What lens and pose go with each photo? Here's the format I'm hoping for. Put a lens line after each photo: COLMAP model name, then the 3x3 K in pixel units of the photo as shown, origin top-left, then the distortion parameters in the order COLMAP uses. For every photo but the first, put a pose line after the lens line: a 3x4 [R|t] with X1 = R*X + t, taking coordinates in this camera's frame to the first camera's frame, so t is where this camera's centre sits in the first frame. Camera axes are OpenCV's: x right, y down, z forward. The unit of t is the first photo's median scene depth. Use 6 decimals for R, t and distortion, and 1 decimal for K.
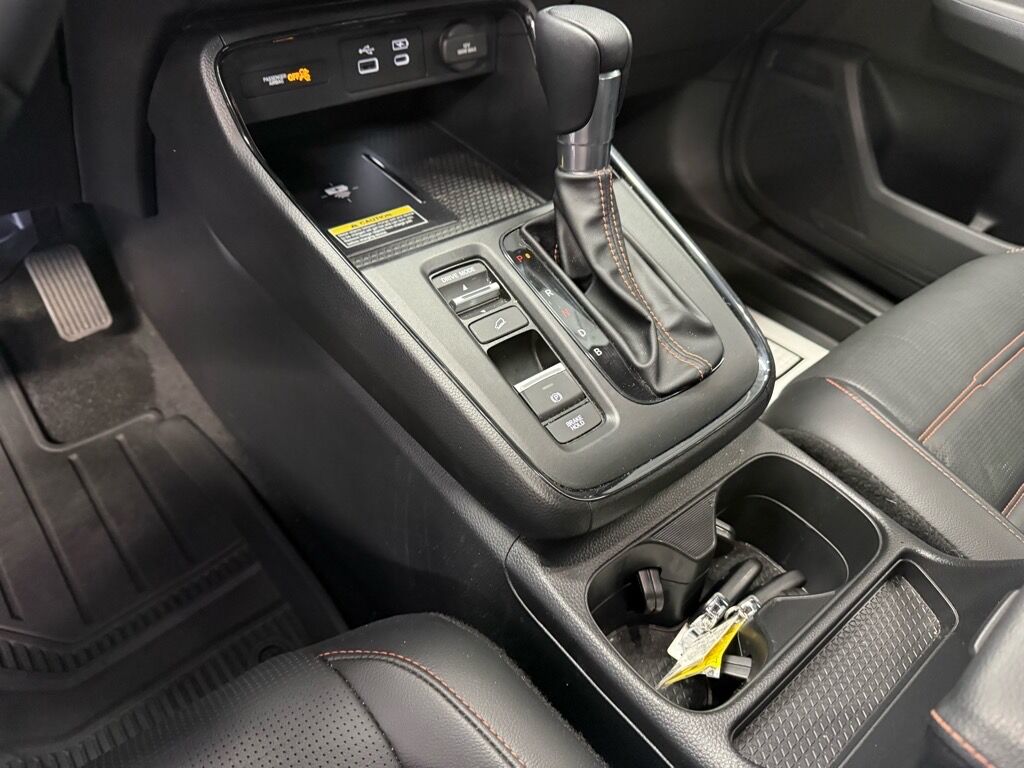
lens RADIAL K [[730.1, 0, 512.0], [0, 730.1, 384.0], [0, 0, 1]] dist [0.065597, -0.099960]
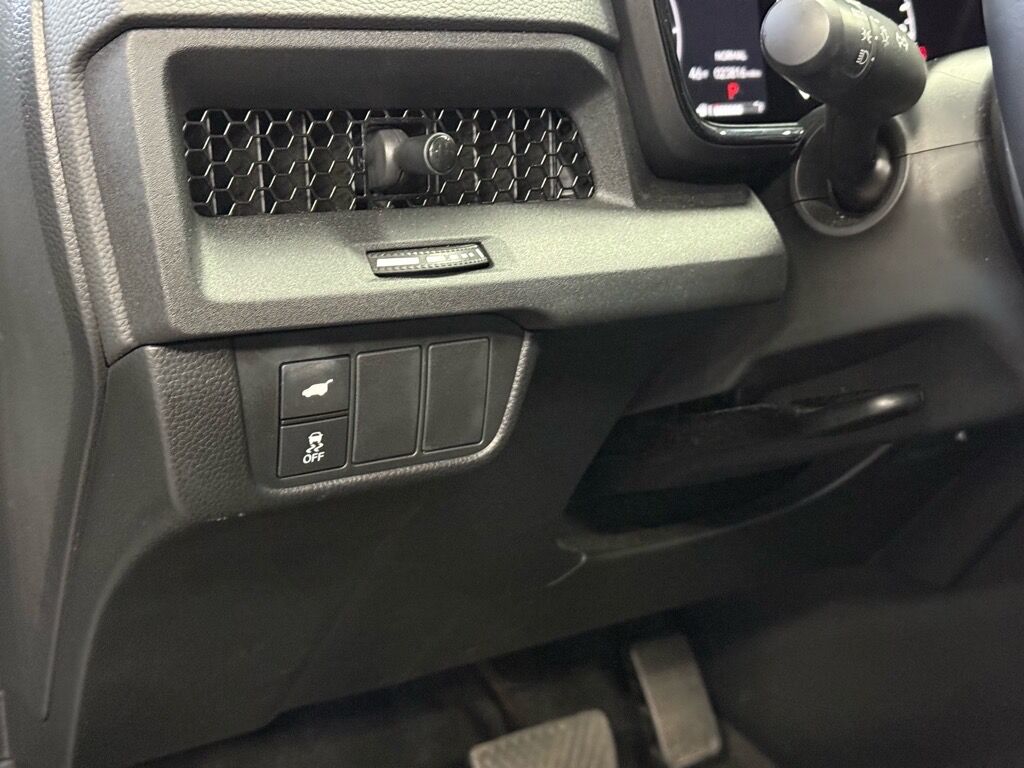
lens RADIAL K [[1464.3, 0, 512.0], [0, 1464.3, 384.0], [0, 0, 1]] dist [-0.000837, -0.021997]
pose [[0.995221, 0.007658, -0.097346, -1.049775], [-0.047731, 0.907857, -0.416554, 0.330965], [0.085187, 0.419210, 0.903884, -0.715675]]
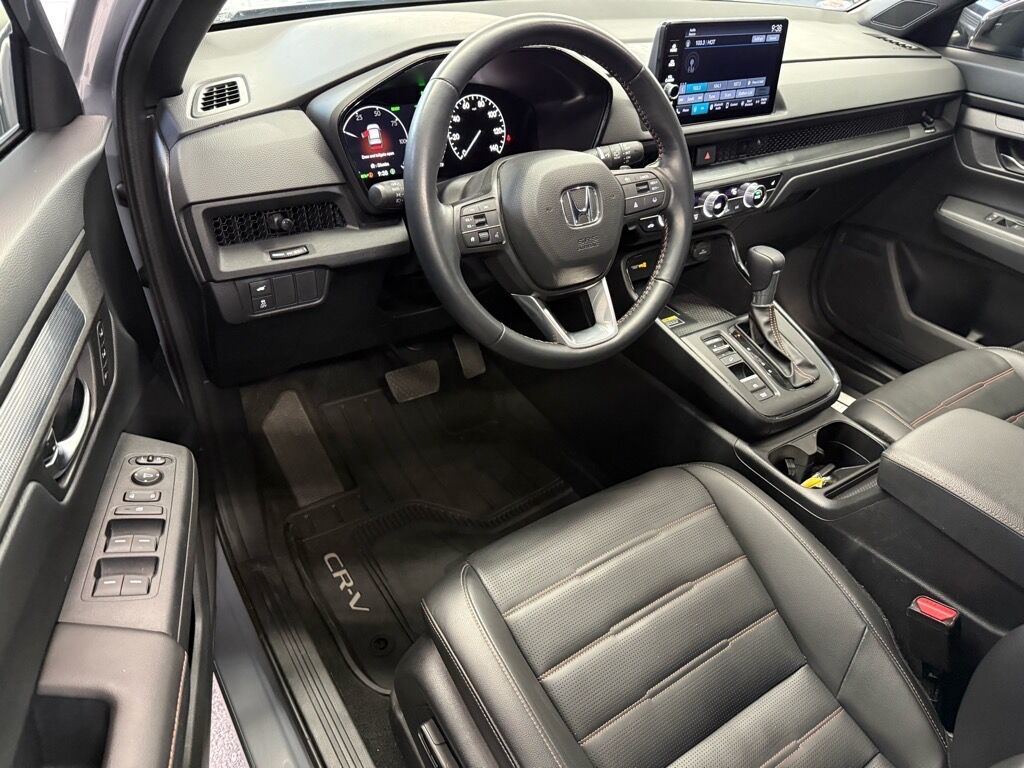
lens RADIAL K [[720.9, 0, 501.3], [0, 720.9, 382.9], [0, 0, 1]] dist [0.074845, -0.120671]
pose [[0.992628, 0.039066, -0.114729, -0.482943], [-0.056080, 0.987241, -0.149034, 0.395055], [0.107443, 0.154369, 0.982154, -1.486414]]
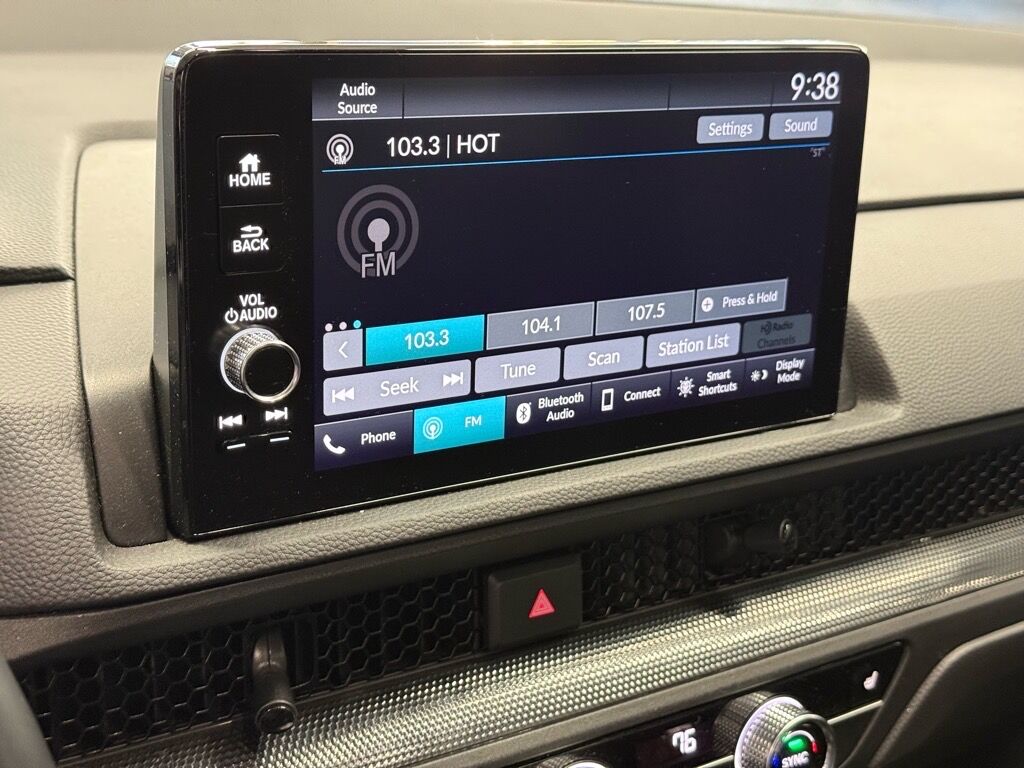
lens RADIAL K [[1443.8, 0, 494.2], [0, 1443.8, 388.0], [0, 0, 1]] dist [0.161135, -0.022078]
pose [[0.991555, 0.025139, -0.127228, -0.022301], [-0.073091, 0.918711, -0.388108, -0.453575], [0.107129, 0.394130, 0.912790, -0.240553]]
